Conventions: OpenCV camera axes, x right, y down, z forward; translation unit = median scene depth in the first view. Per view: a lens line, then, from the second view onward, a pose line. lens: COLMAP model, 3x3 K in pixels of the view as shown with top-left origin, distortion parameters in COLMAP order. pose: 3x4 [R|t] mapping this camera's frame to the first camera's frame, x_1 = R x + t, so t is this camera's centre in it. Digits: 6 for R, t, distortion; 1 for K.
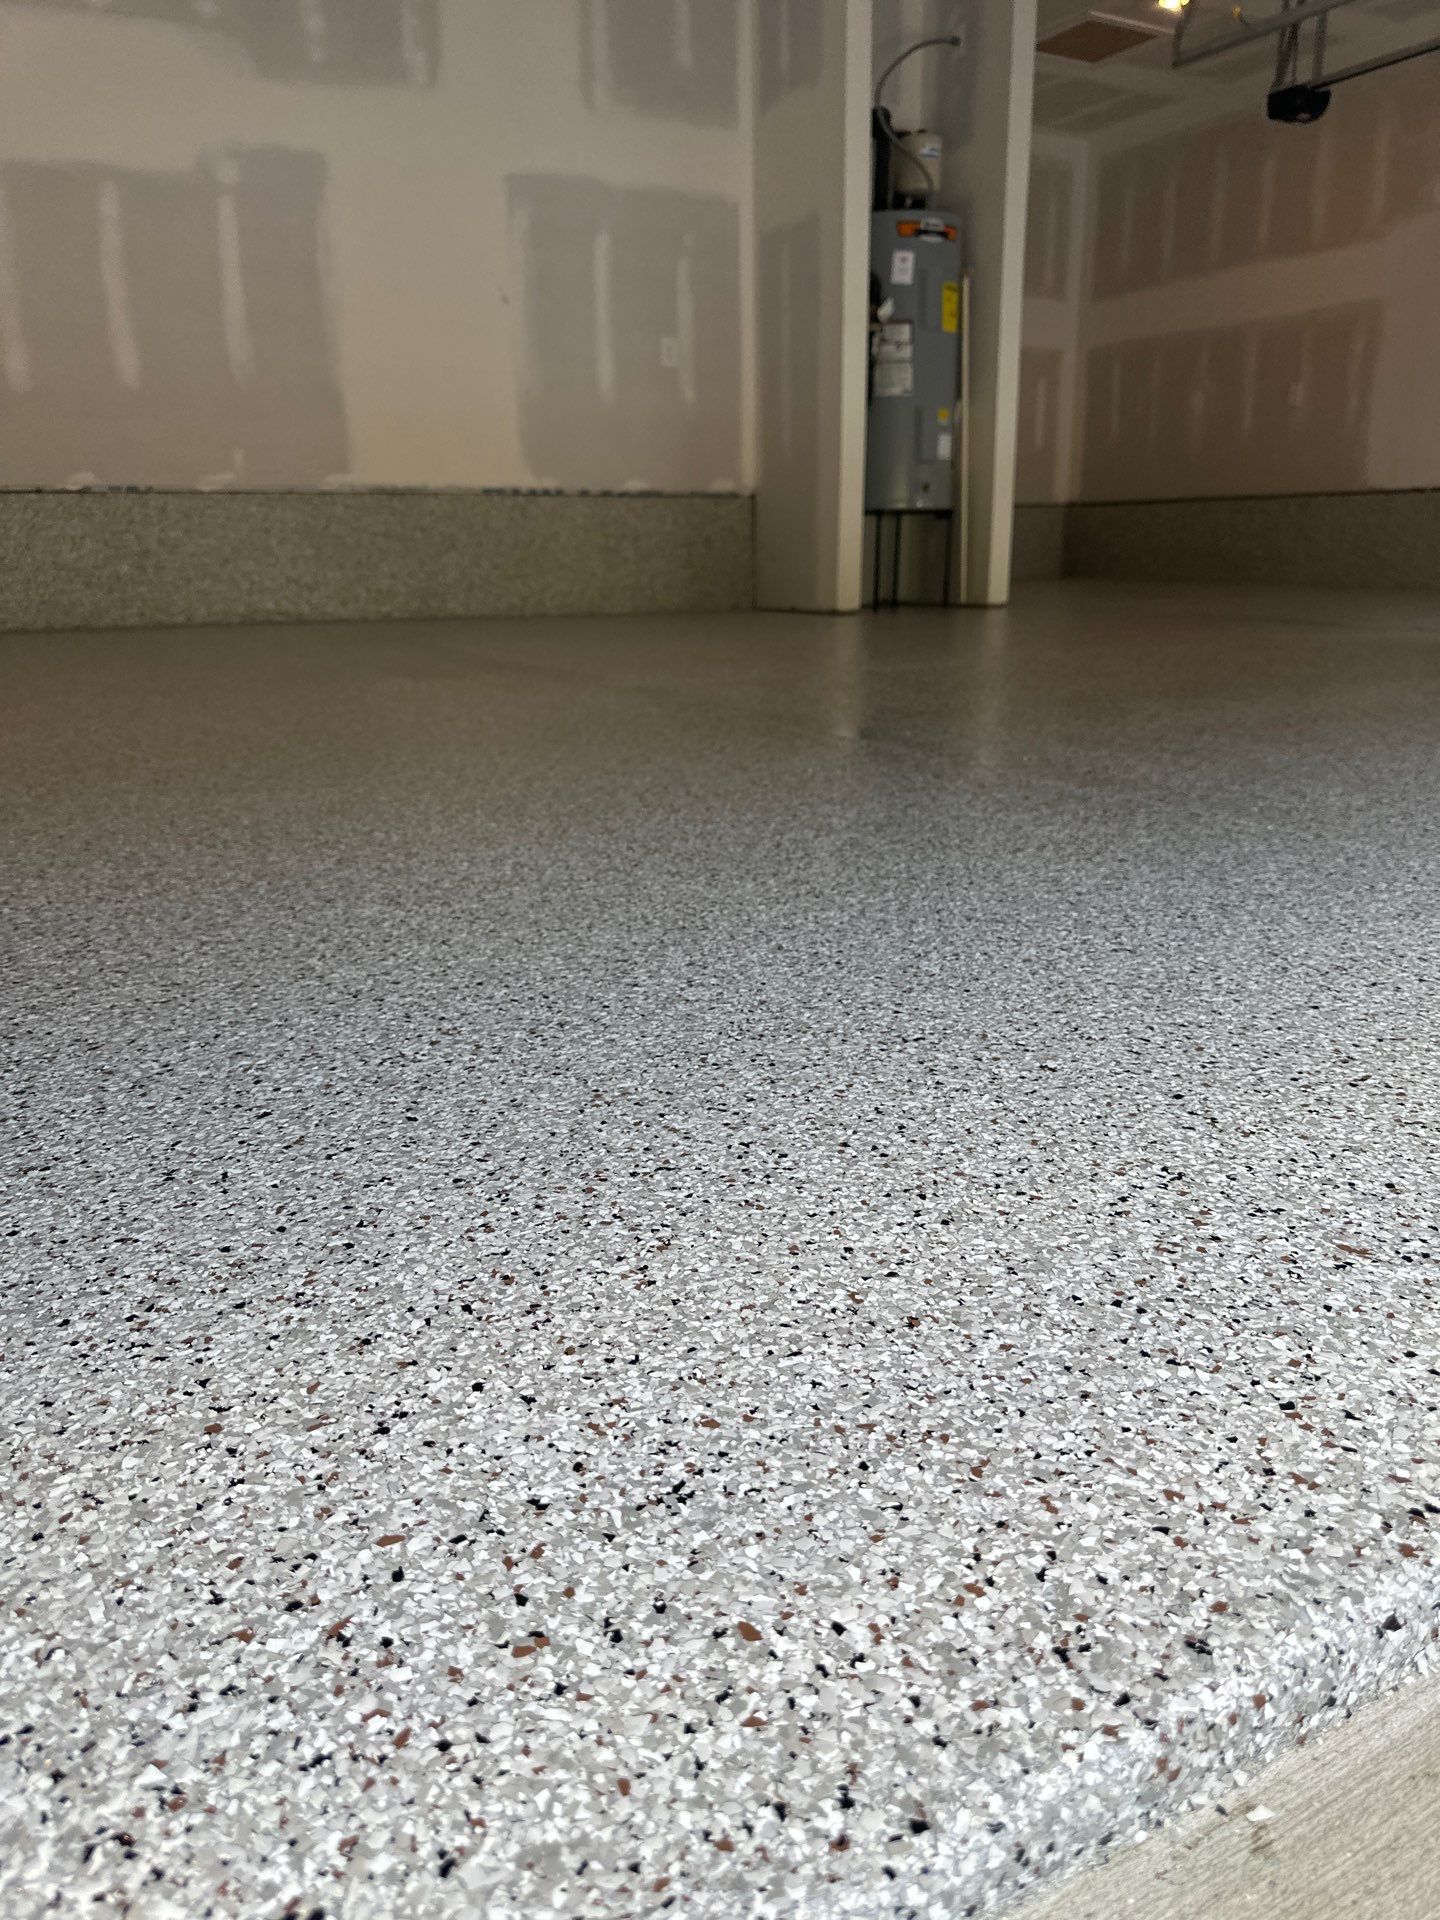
lens RADIAL K [[1360.3, 0, 733.4], [0, 1360.3, 1020.2], [0, 0, 1]] dist [0.034391, -0.033166]
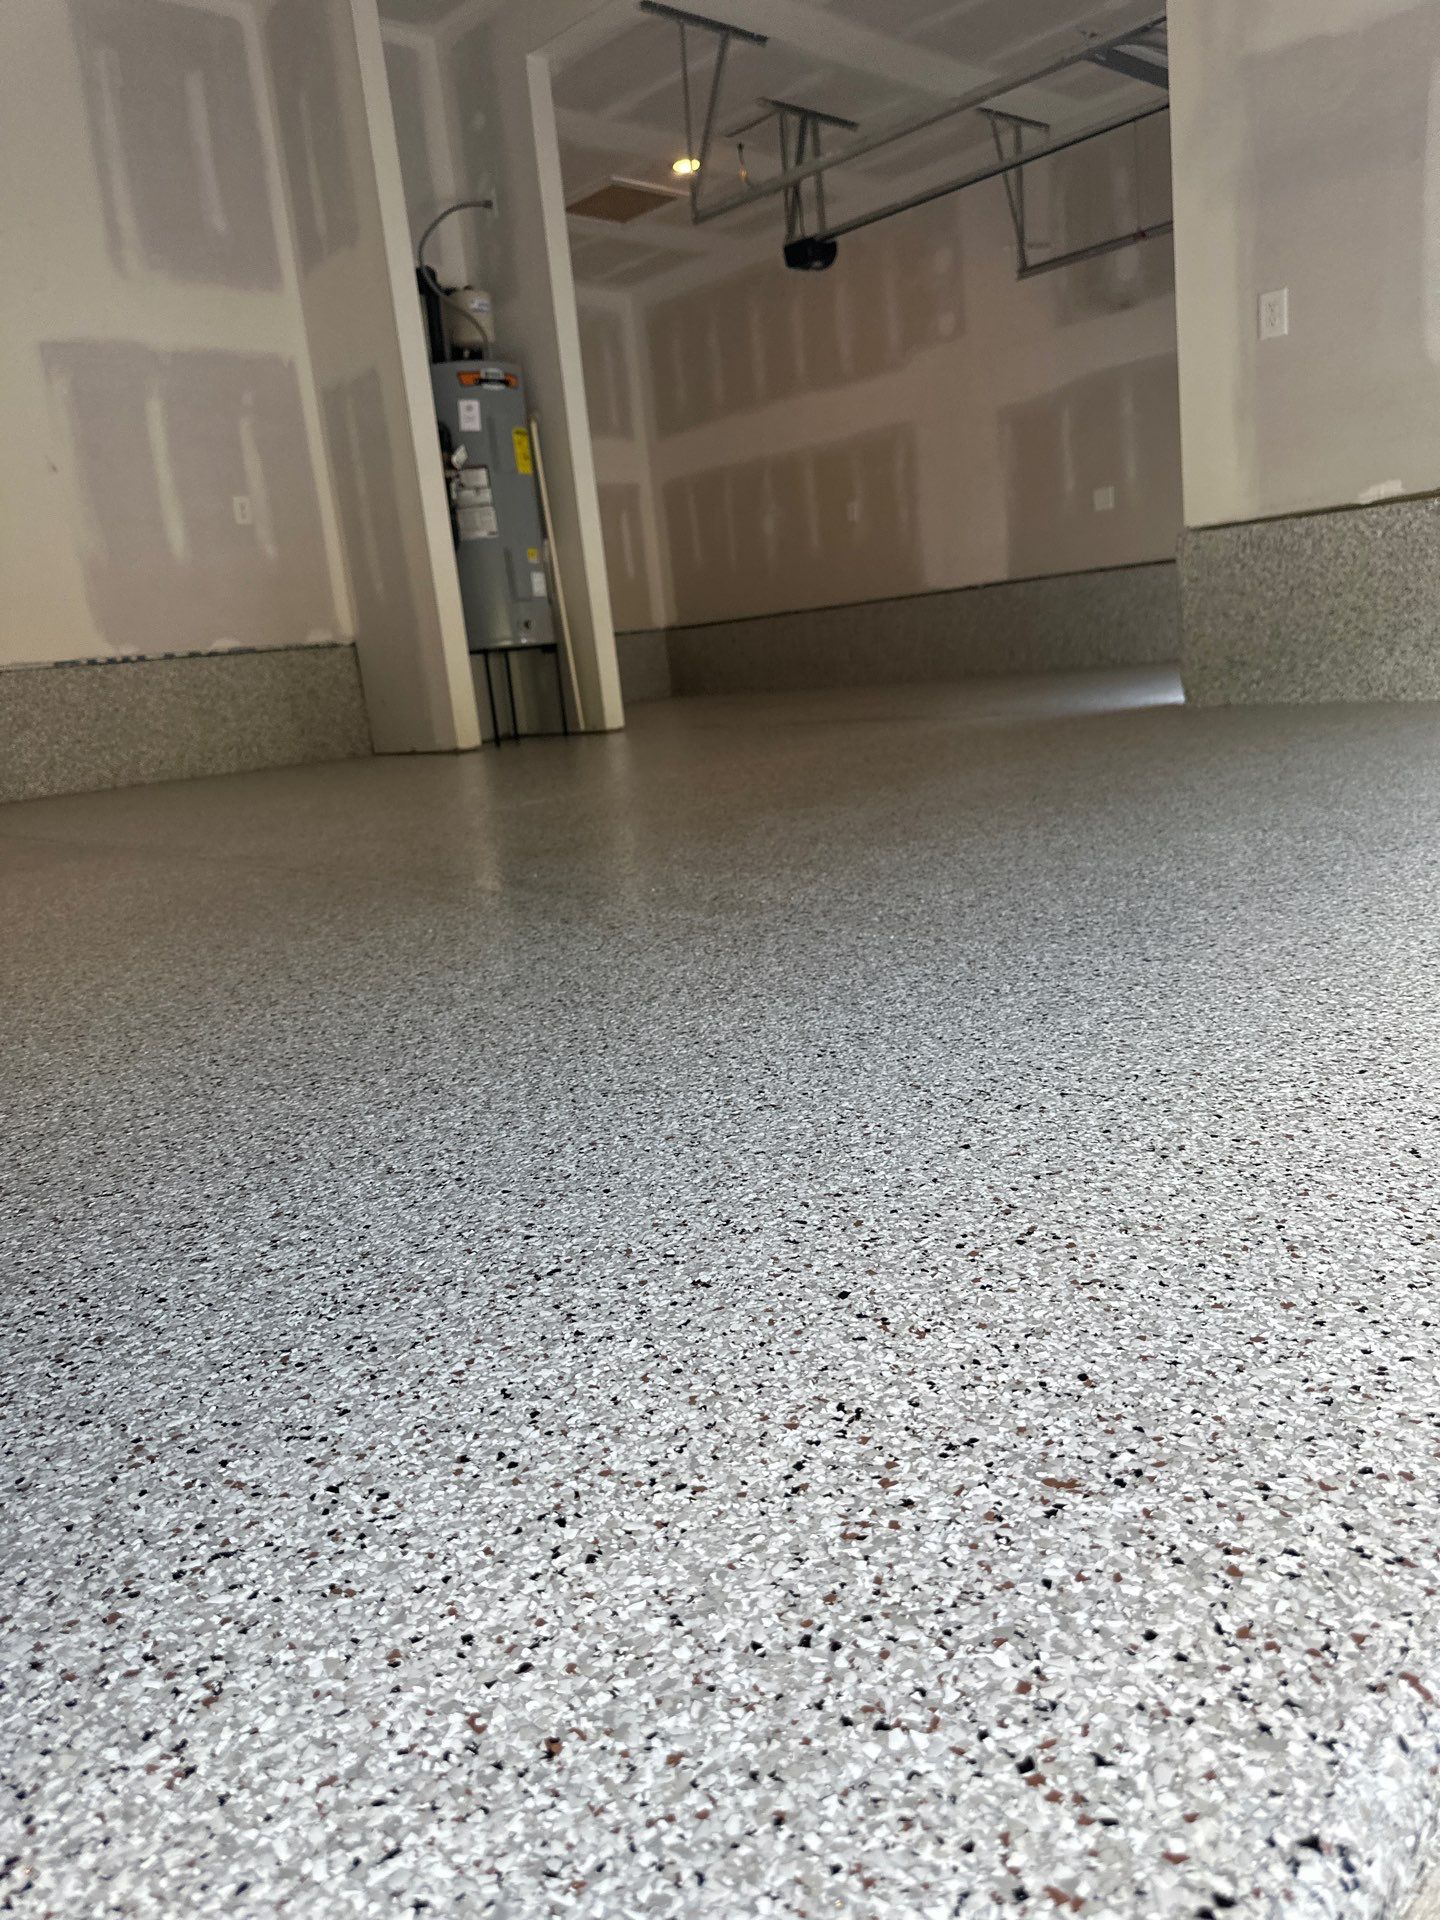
lens RADIAL K [[1323.8, 0, 717.1], [0, 1323.8, 1021.0], [0, 0, 1]] dist [0.120908, -0.155189]
pose [[0.964156, -0.148148, 0.220127, 0.077319], [0.165214, 0.984360, -0.061153, -0.076168], [-0.207624, 0.095329, 0.973553, 0.146720]]
